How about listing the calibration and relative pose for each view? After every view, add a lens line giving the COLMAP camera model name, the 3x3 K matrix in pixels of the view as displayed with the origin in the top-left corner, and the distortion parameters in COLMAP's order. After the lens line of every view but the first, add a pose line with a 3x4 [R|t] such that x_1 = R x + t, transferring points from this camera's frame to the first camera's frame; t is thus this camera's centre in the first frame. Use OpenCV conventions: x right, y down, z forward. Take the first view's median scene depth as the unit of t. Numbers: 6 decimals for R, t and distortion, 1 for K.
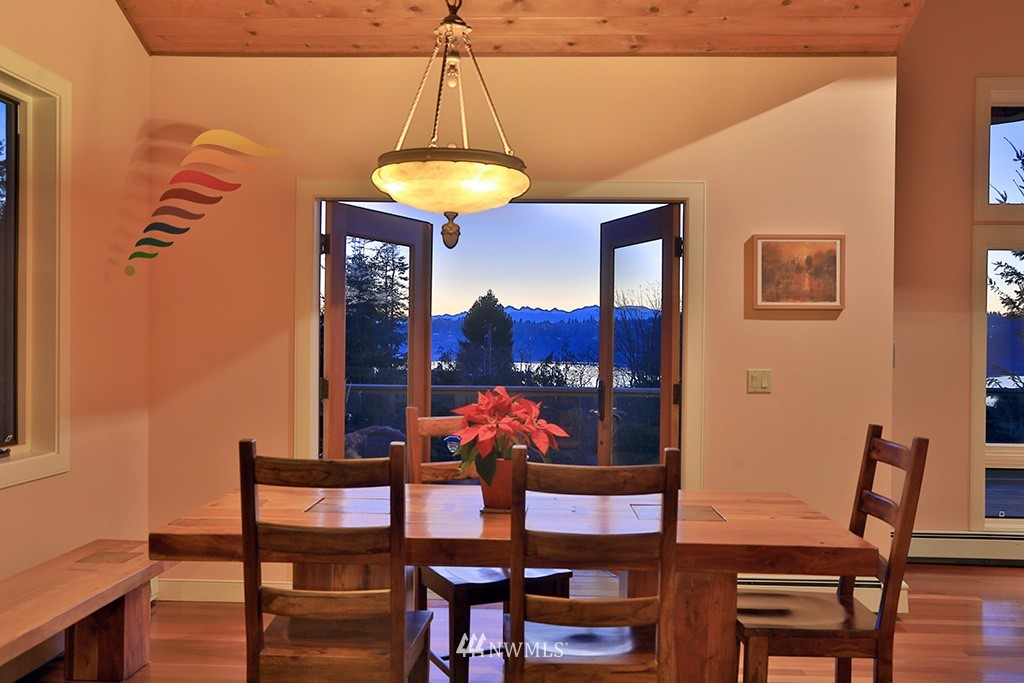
lens RADIAL K [[958.9, 0, 512.1], [0, 958.9, 343.9], [0, 0, 1]] dist [0.004833, 0.000000]
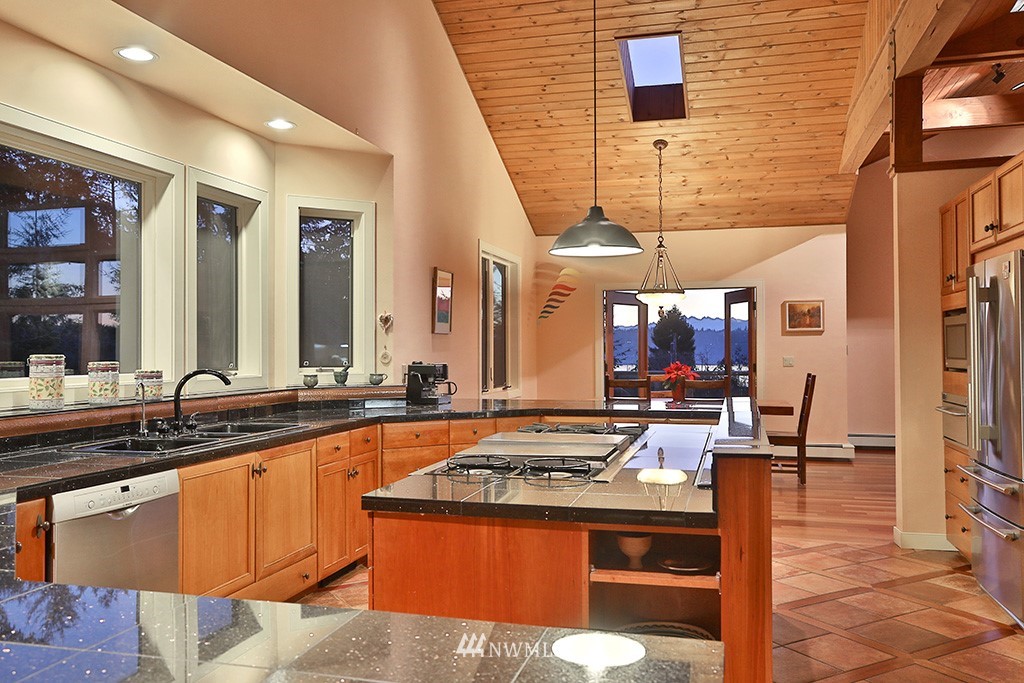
lens RADIAL K [[838.9, 0, 516.0], [0, 838.9, 345.7], [0, 0, 1]] dist [-0.012208, -0.001229]
pose [[0.977710, -0.017082, -0.209265, 0.029869], [0.015764, 0.999844, -0.007967, 0.005560], [0.209368, 0.004491, 0.977827, -1.200729]]
